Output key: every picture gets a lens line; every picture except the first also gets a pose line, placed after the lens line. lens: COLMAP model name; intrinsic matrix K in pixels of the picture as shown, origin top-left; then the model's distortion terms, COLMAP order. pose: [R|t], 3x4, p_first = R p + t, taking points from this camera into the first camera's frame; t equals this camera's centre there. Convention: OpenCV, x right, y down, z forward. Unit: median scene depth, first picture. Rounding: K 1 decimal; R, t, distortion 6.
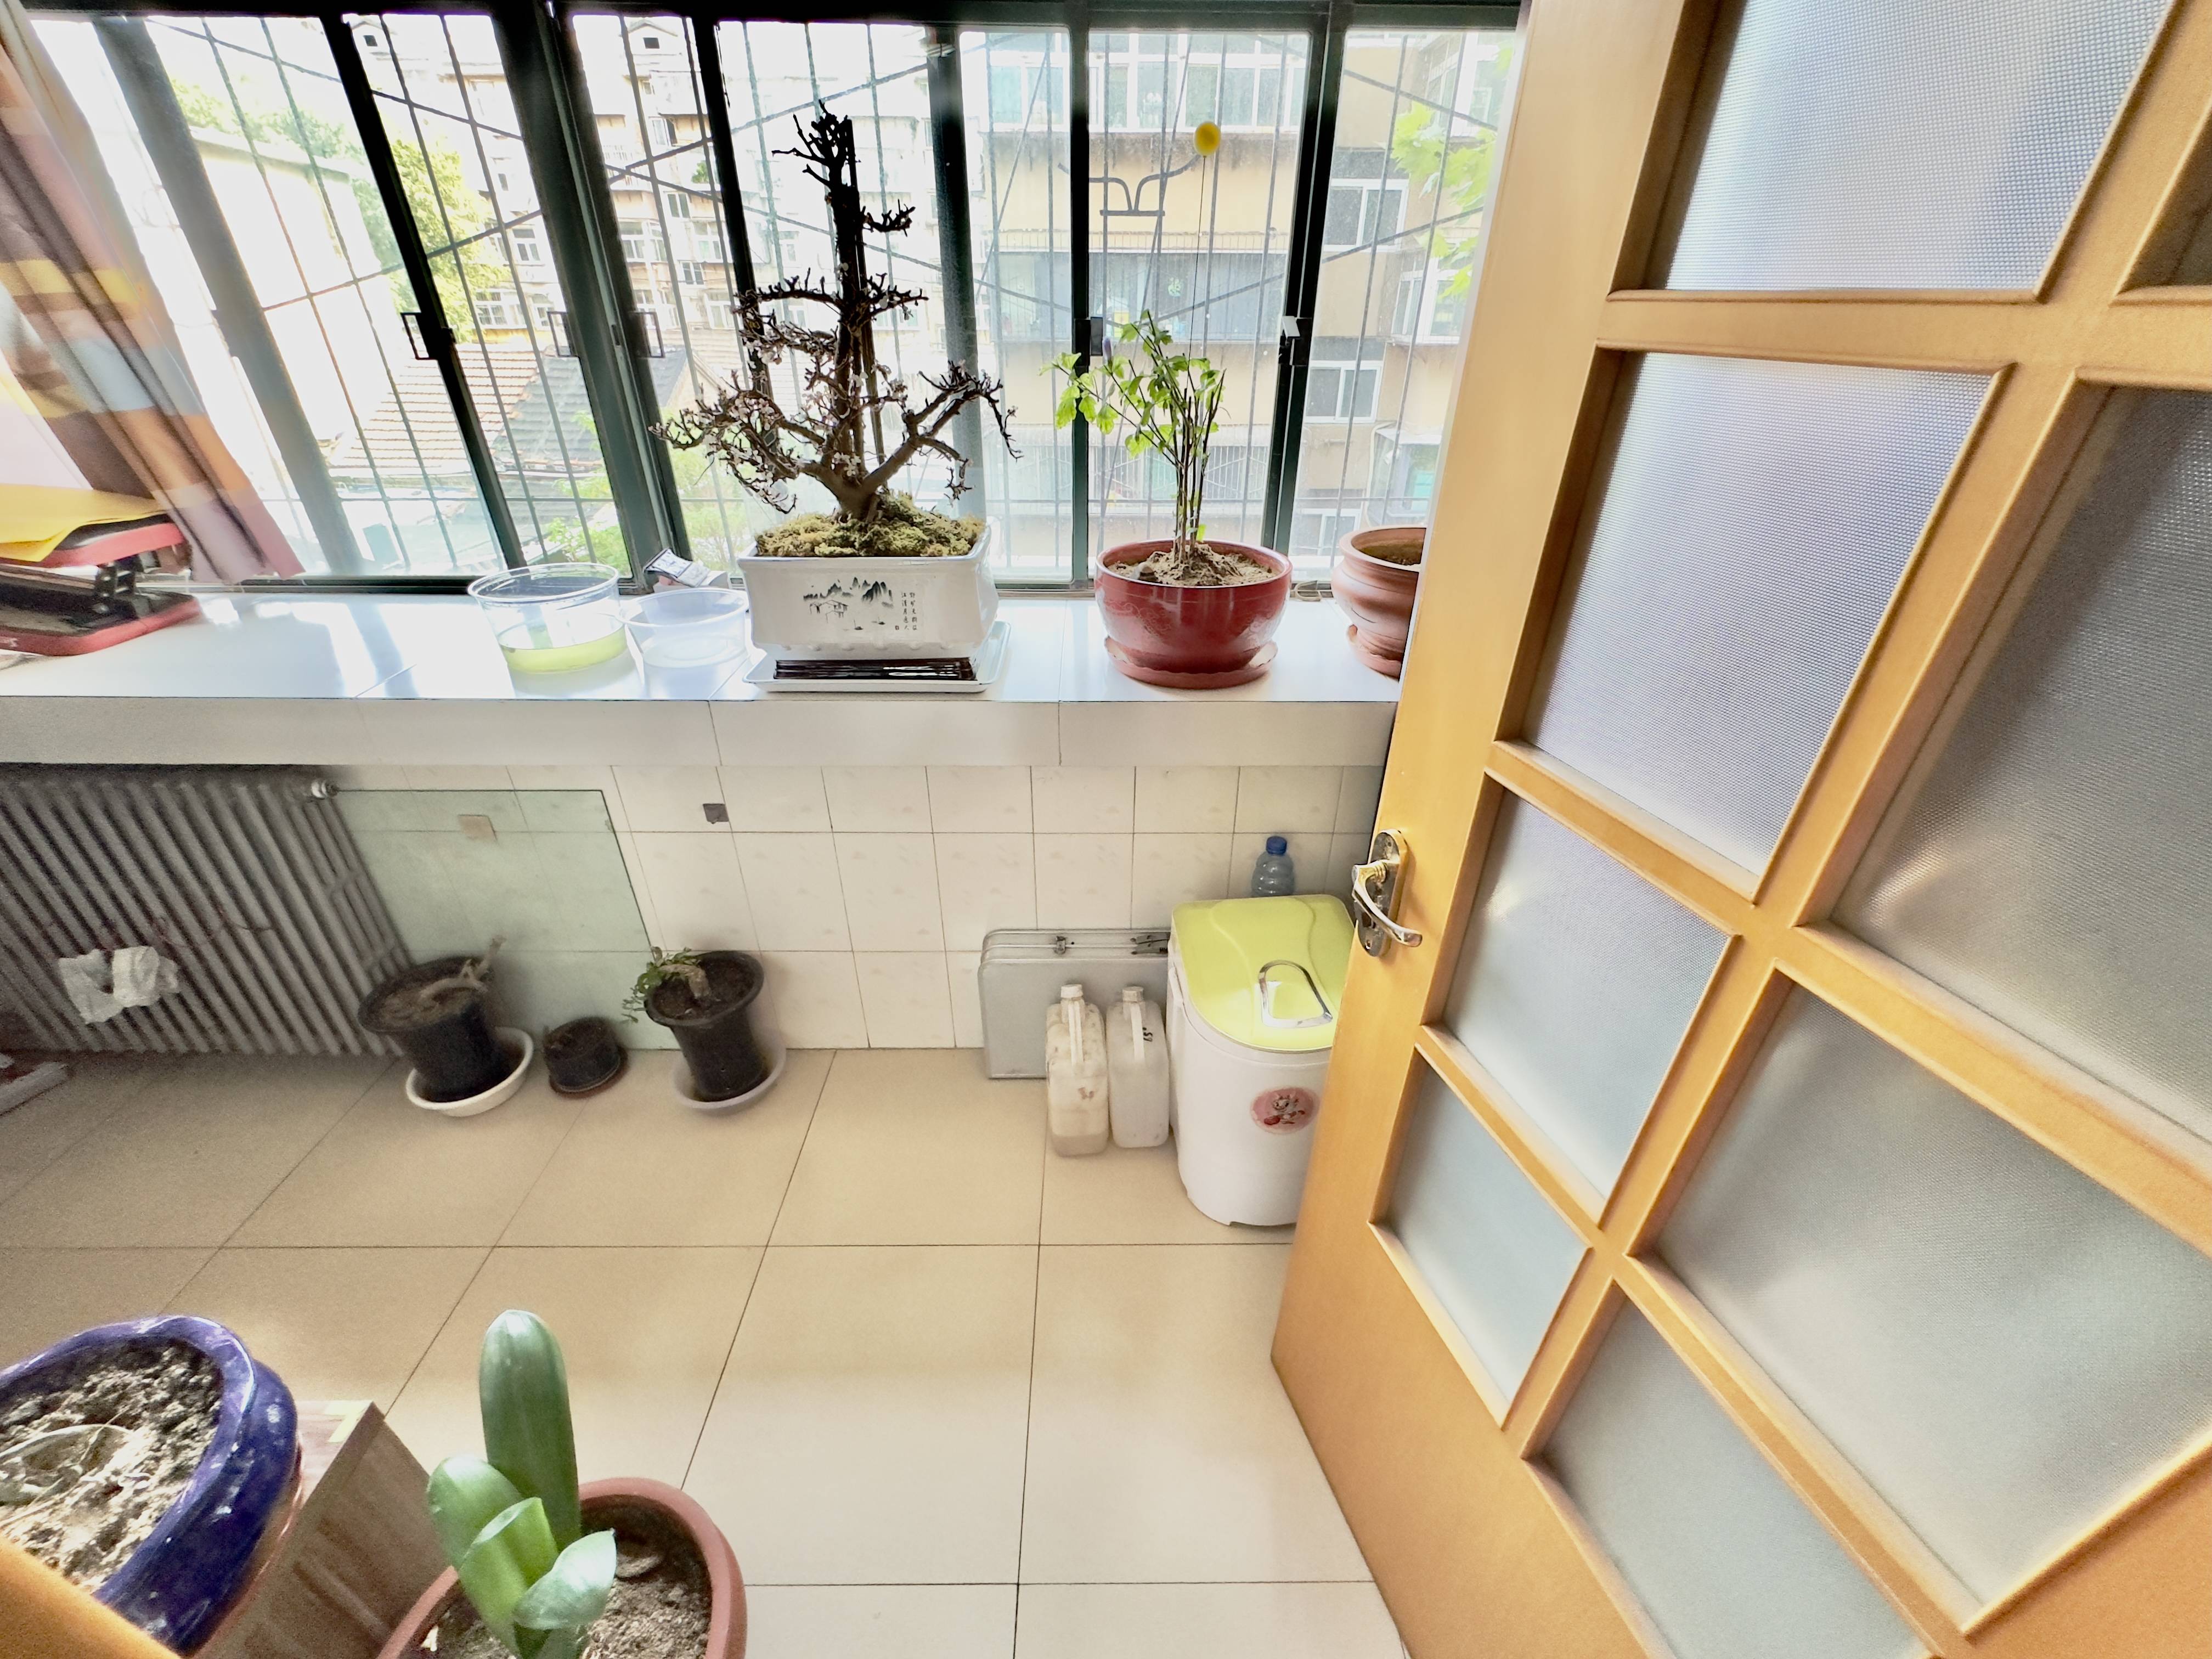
lens RADIAL K [[883.2, 0, 1106.0], [0, 883.2, 829.5], [0, 0, 1]] dist [-0.001716, 0.000054]
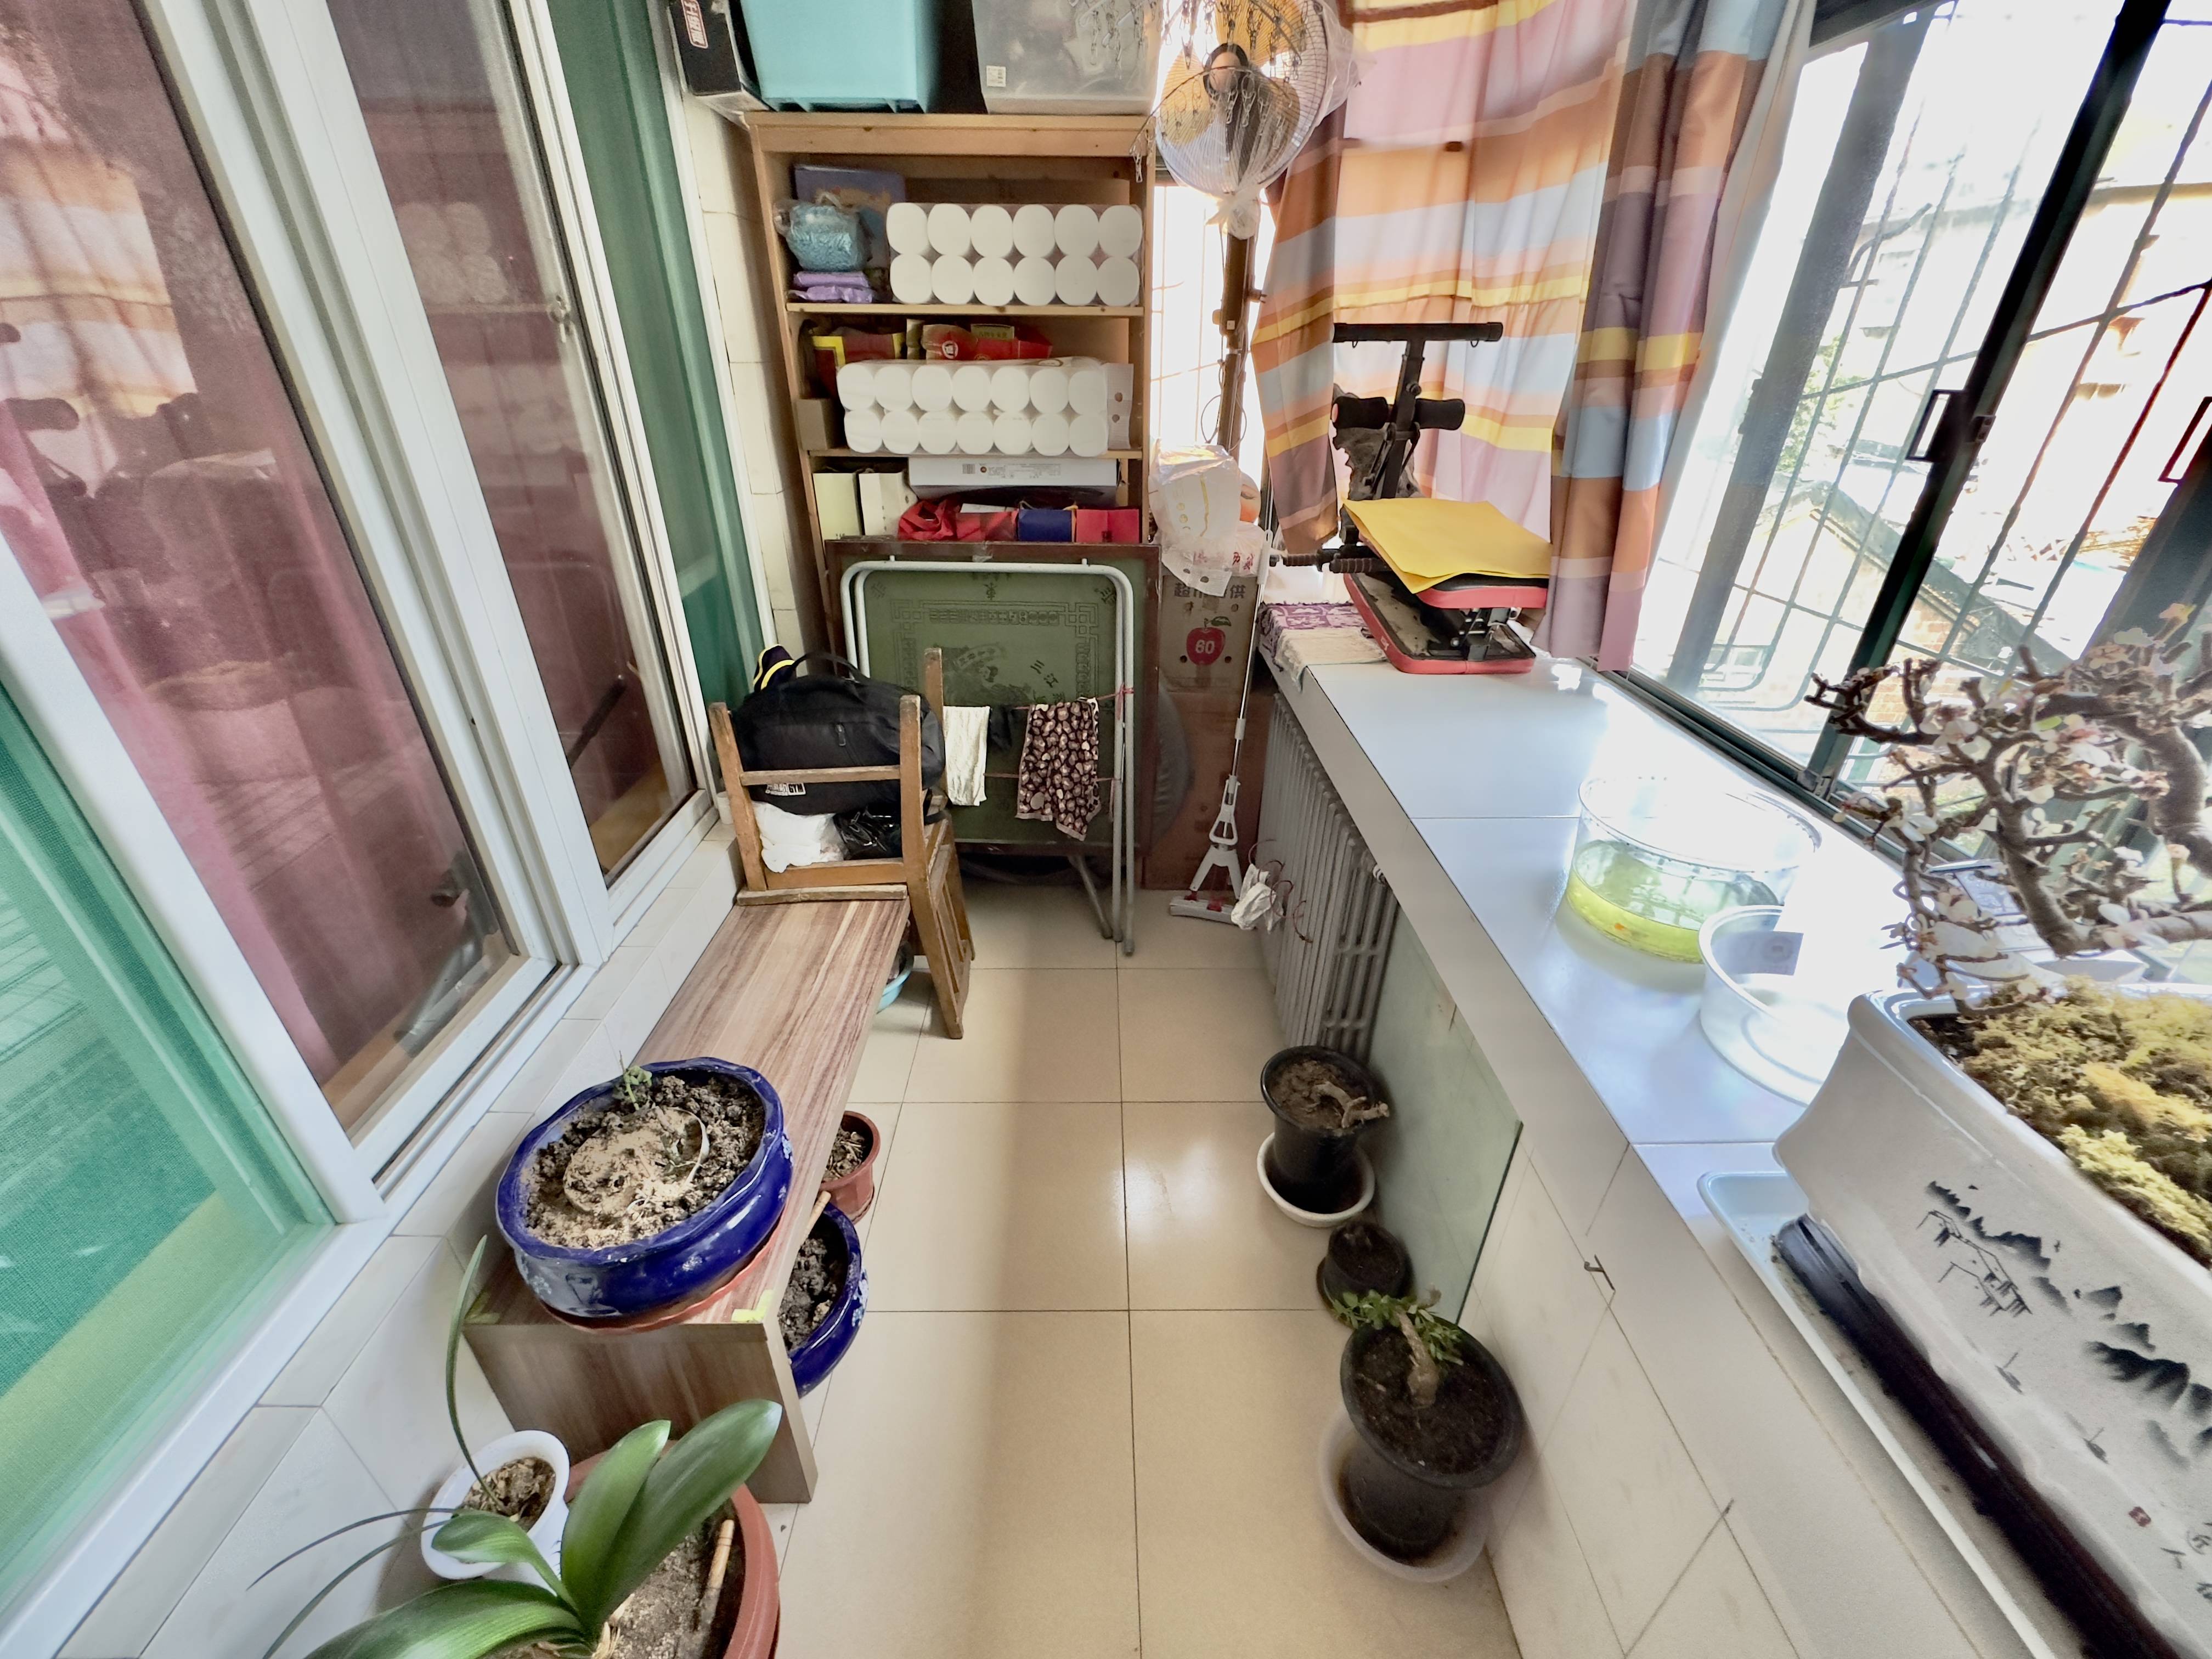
lens RADIAL K [[876.4, 0, 1106.0], [0, 876.4, 829.5], [0, 0, 1]] dist [-0.000846, 0.000142]
pose [[0.005607, 0.470962, -0.882136, -0.081090], [-0.515277, 0.757380, 0.401081, -0.288654], [0.857006, 0.452295, 0.246922, 0.468642]]
